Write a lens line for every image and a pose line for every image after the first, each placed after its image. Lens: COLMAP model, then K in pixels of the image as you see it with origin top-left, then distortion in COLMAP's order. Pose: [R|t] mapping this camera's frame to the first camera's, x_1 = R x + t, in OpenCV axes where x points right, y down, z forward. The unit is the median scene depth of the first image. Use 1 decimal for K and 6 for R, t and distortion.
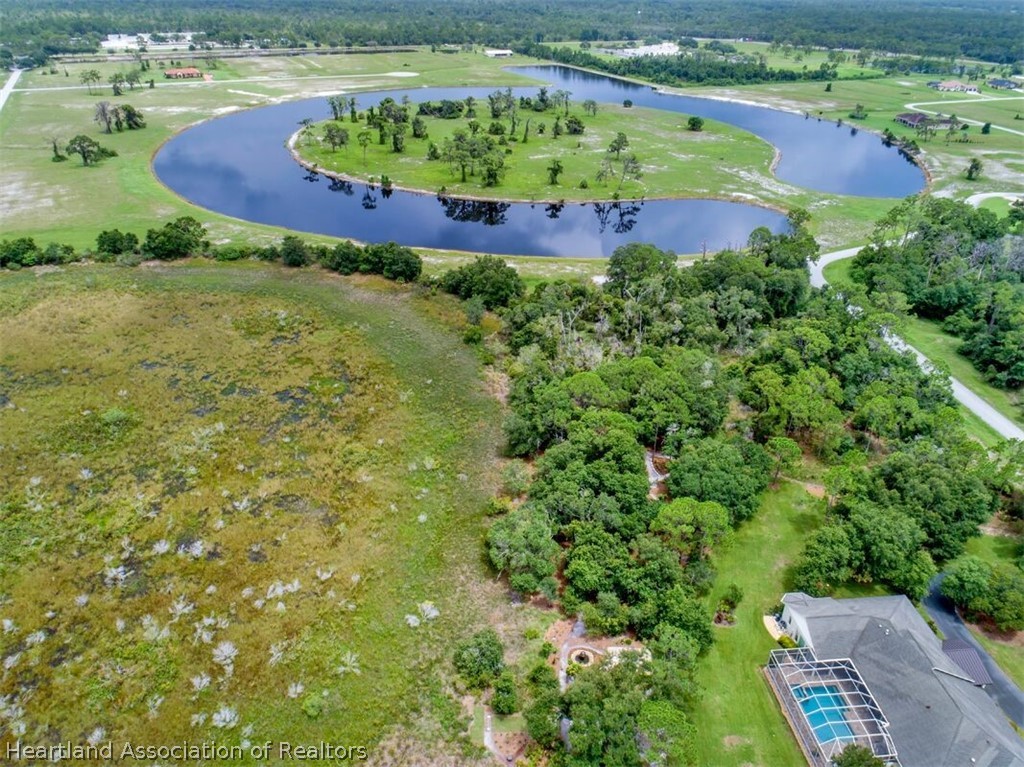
lens RADIAL K [[782.3, 0, 497.1], [0, 782.3, 383.4], [0, 0, 1]] dist [-0.016383, 0.005149]
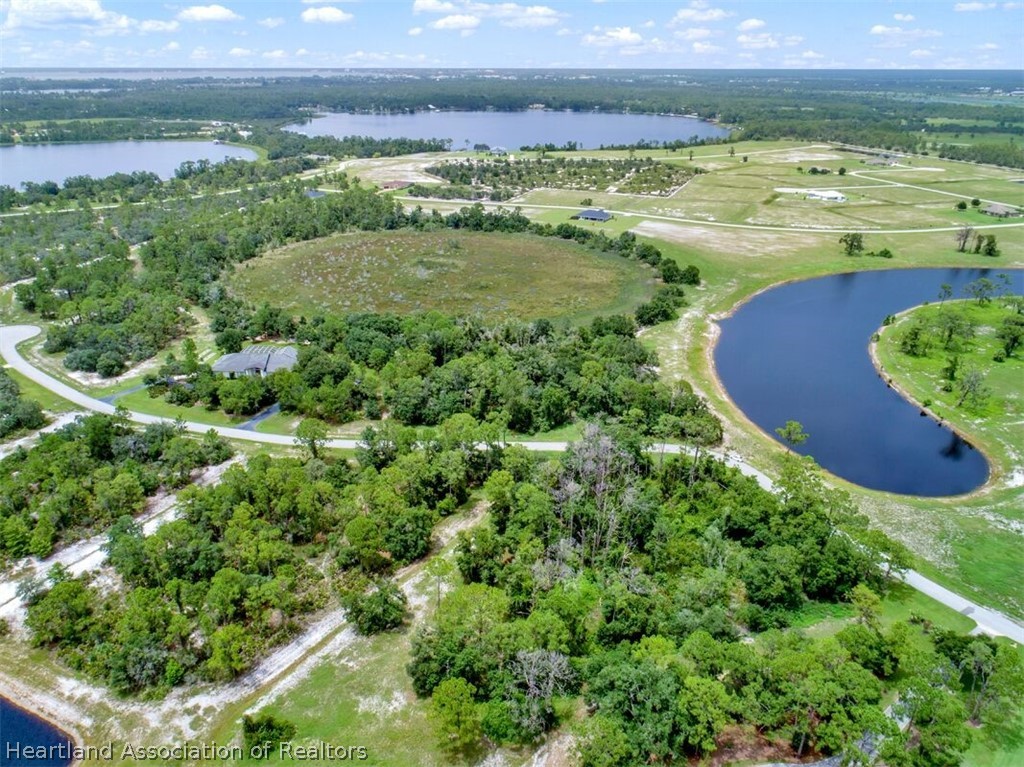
lens RADIAL K [[792.1, 0, 505.0], [0, 792.1, 383.9], [0, 0, 1]] dist [-0.021347, 0.010870]
pose [[-0.118255, 0.365936, -0.923096, 1.584431], [-0.485410, 0.789672, 0.375227, -0.566993], [0.866252, 0.492453, 0.084247, 0.809935]]
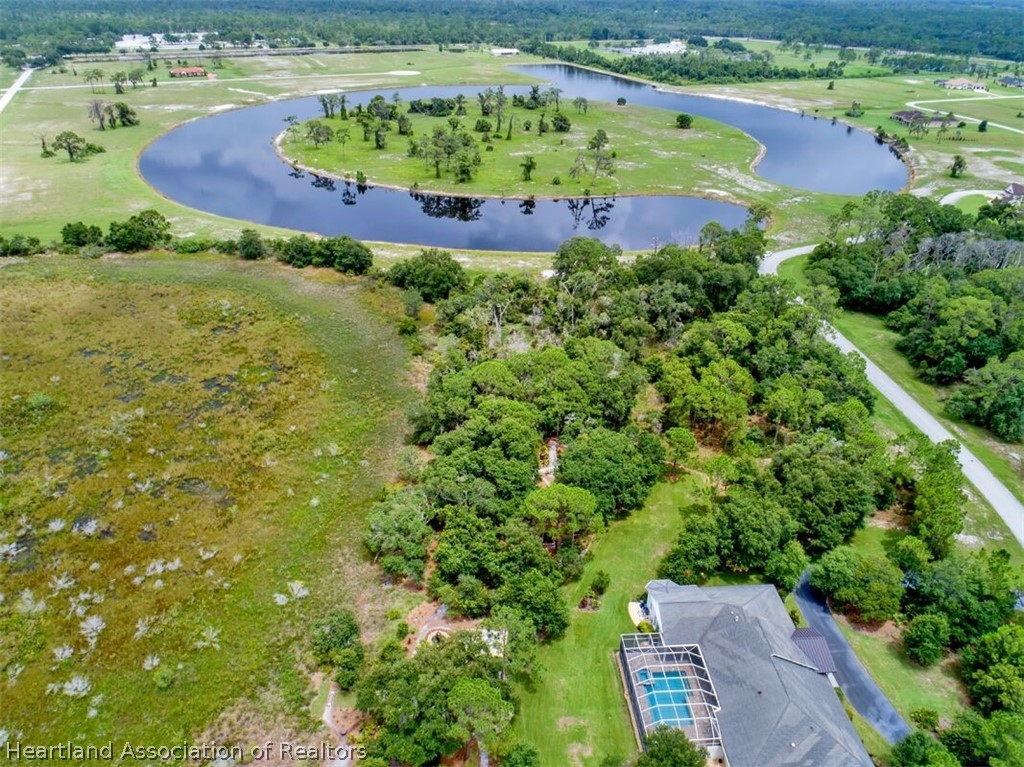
lens RADIAL K [[781.9, 0, 500.3], [0, 781.9, 384.1], [0, 0, 1]] dist [-0.015788, 0.005015]
pose [[0.999485, 0.010600, -0.030295, 0.117270], [-0.010591, 0.999944, 0.000465, 0.010792], [0.030298, -0.000143, 0.999541, -0.005770]]
